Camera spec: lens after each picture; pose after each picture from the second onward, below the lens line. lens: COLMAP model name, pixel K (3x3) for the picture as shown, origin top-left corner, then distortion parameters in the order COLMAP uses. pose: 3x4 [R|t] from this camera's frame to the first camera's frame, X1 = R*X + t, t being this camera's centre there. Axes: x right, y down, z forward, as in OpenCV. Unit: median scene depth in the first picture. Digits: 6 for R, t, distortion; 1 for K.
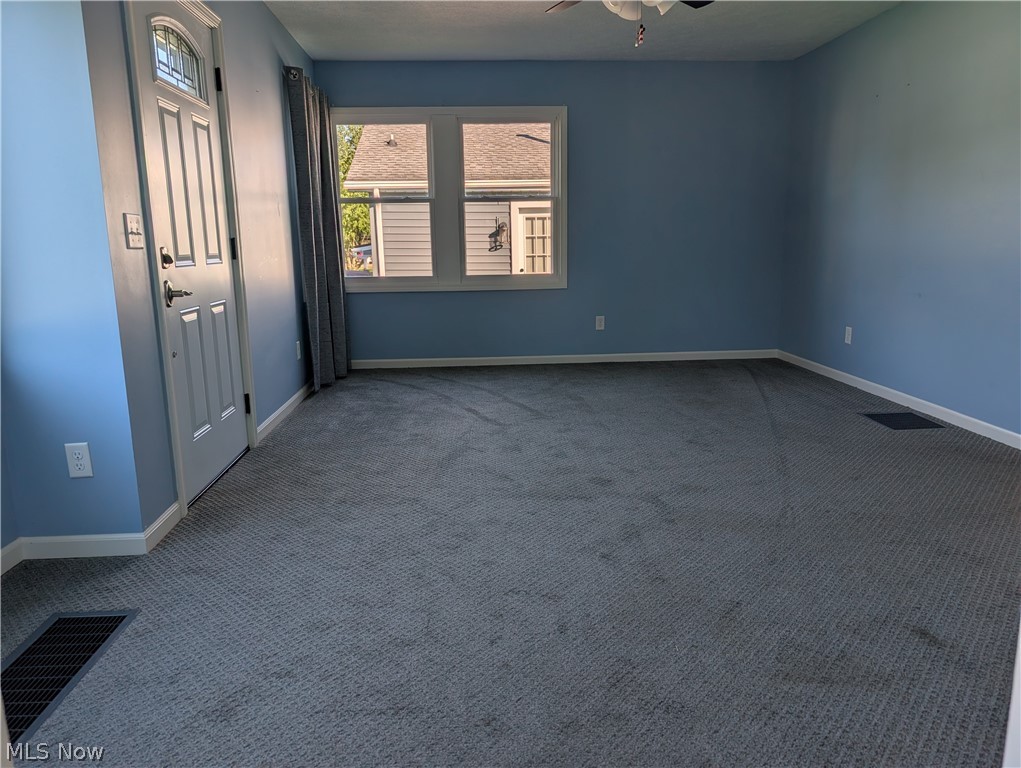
lens RADIAL K [[732.4, 0, 512.5], [0, 732.4, 381.1], [0, 0, 1]] dist [0.056684, -0.066625]
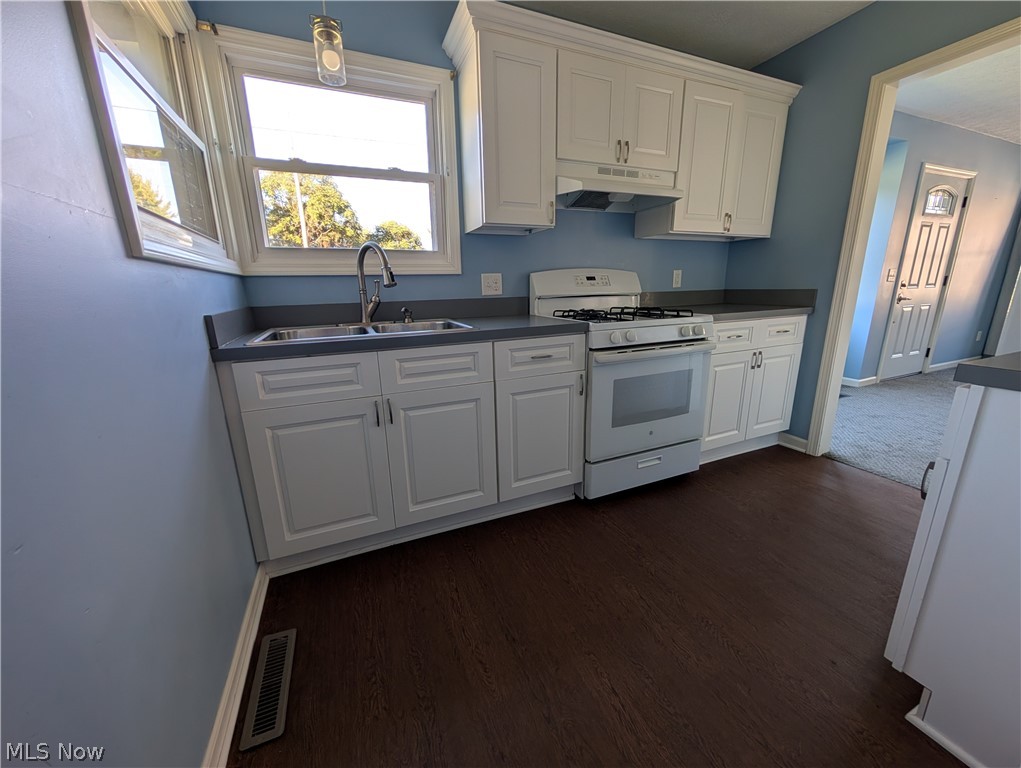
lens RADIAL K [[385.3, 0, 508.9], [0, 385.3, 381.4], [0, 0, 1]] dist [-0.000631, -0.000207]
pose [[0.334110, 0.236949, -0.912264, 0.347810], [-0.161623, 0.967951, 0.192220, 0.114014], [0.928573, 0.083221, 0.361699, -0.680635]]
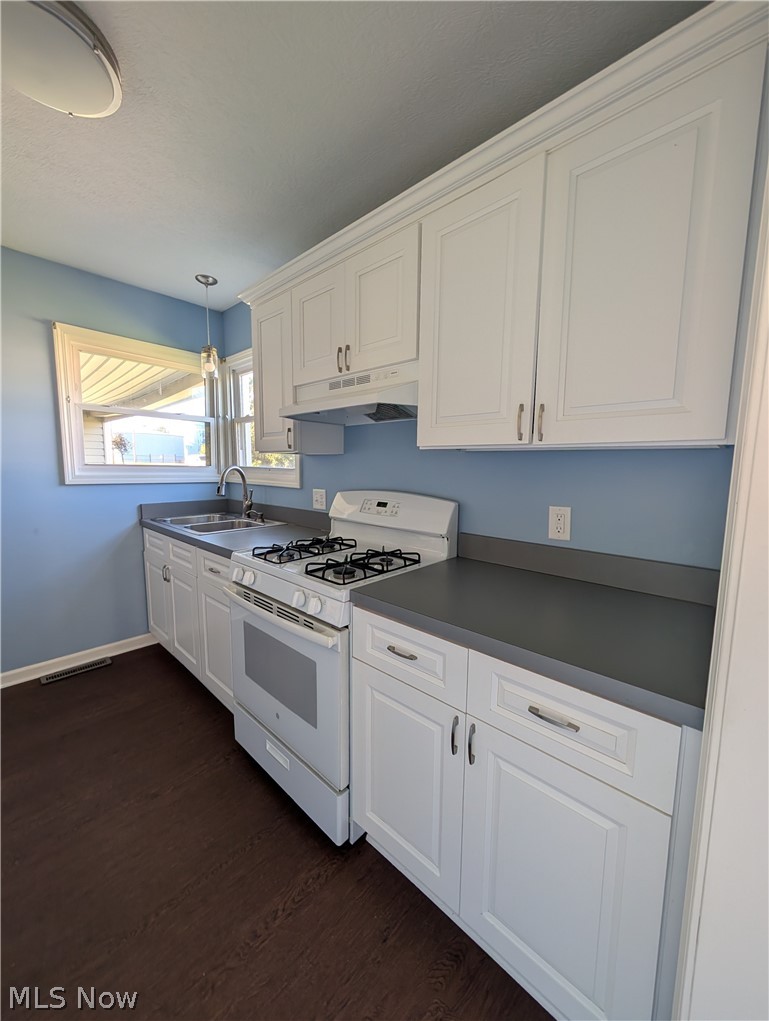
lens RADIAL K [[385.3, 0, 388.6], [0, 385.3, 508.3], [0, 0, 1]] dist [-0.000631, -0.000207]
pose [[-0.719639, 0.086229, -0.688974, 0.076090], [-0.130826, 0.957648, 0.256504, -0.103728], [0.681913, 0.274726, -0.677879, 0.111703]]
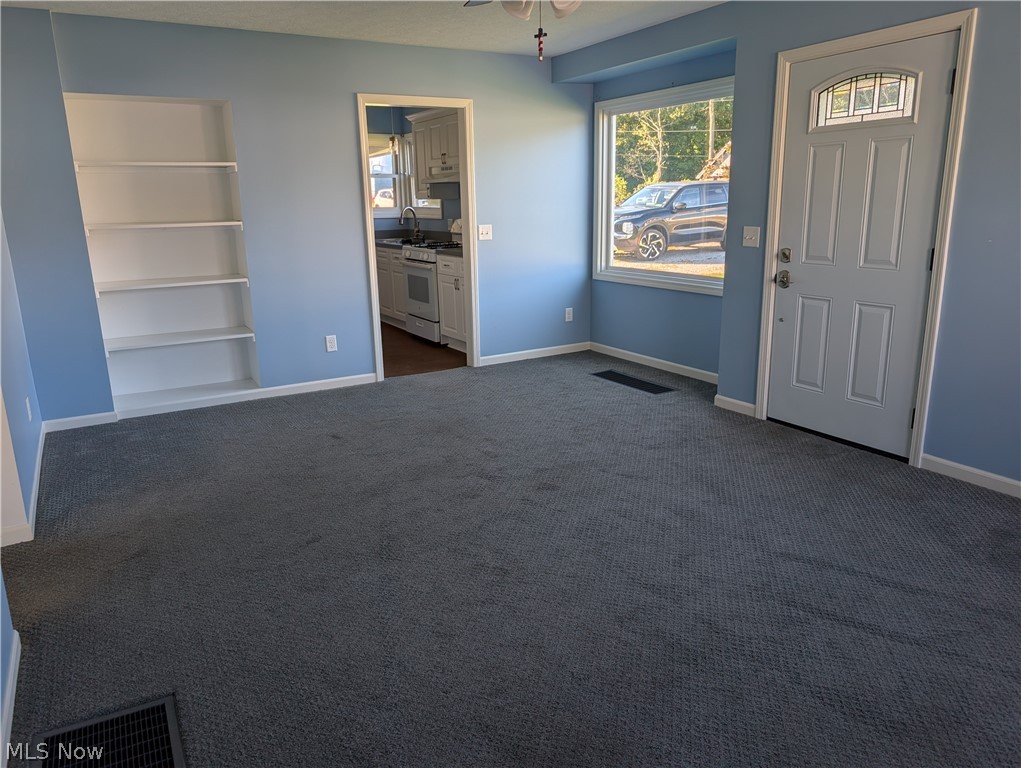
lens RADIAL K [[732.4, 0, 512.5], [0, 732.4, 381.1], [0, 0, 1]] dist [0.056684, -0.066625]
pose [[-0.892124, 0.142989, -0.428566, 0.624077], [-0.050185, 0.911361, 0.408538, -0.461227], [0.448994, 0.385974, -0.805871, 1.833162]]
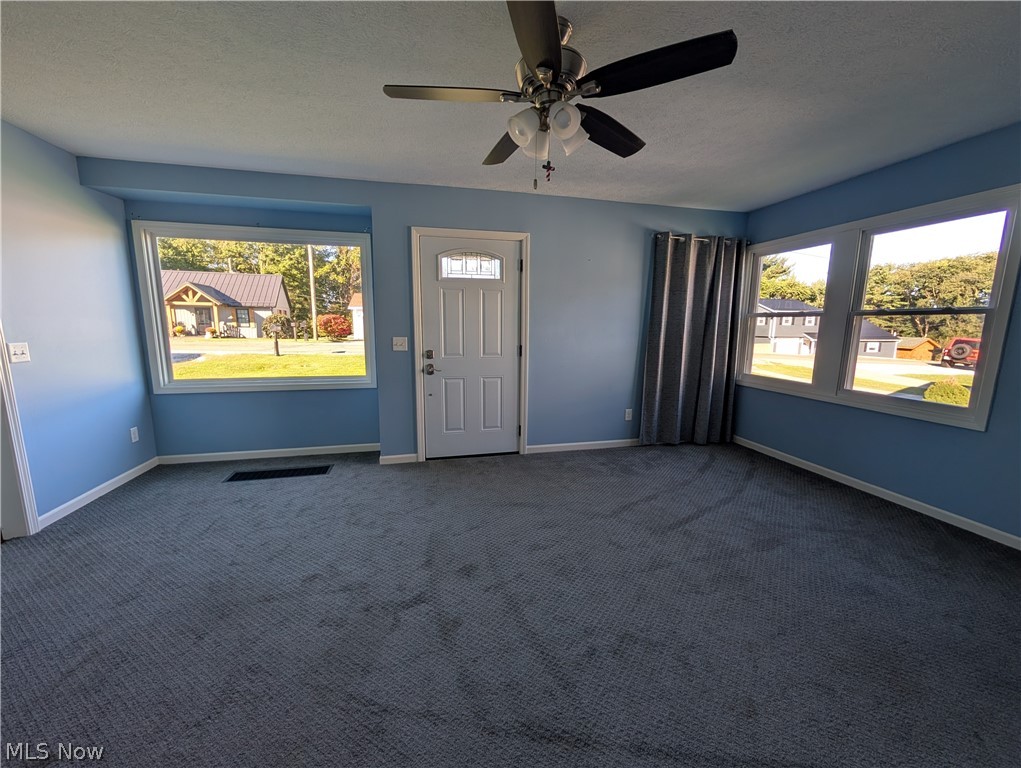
lens RADIAL K [[385.3, 0, 508.9], [0, 385.3, 381.4], [0, 0, 1]] dist [-0.000631, -0.000207]
pose [[0.170286, 0.164065, -0.971641, 0.701959], [-0.196216, 0.971941, 0.129727, -0.260659], [0.965661, 0.168560, 0.197700, 0.905341]]
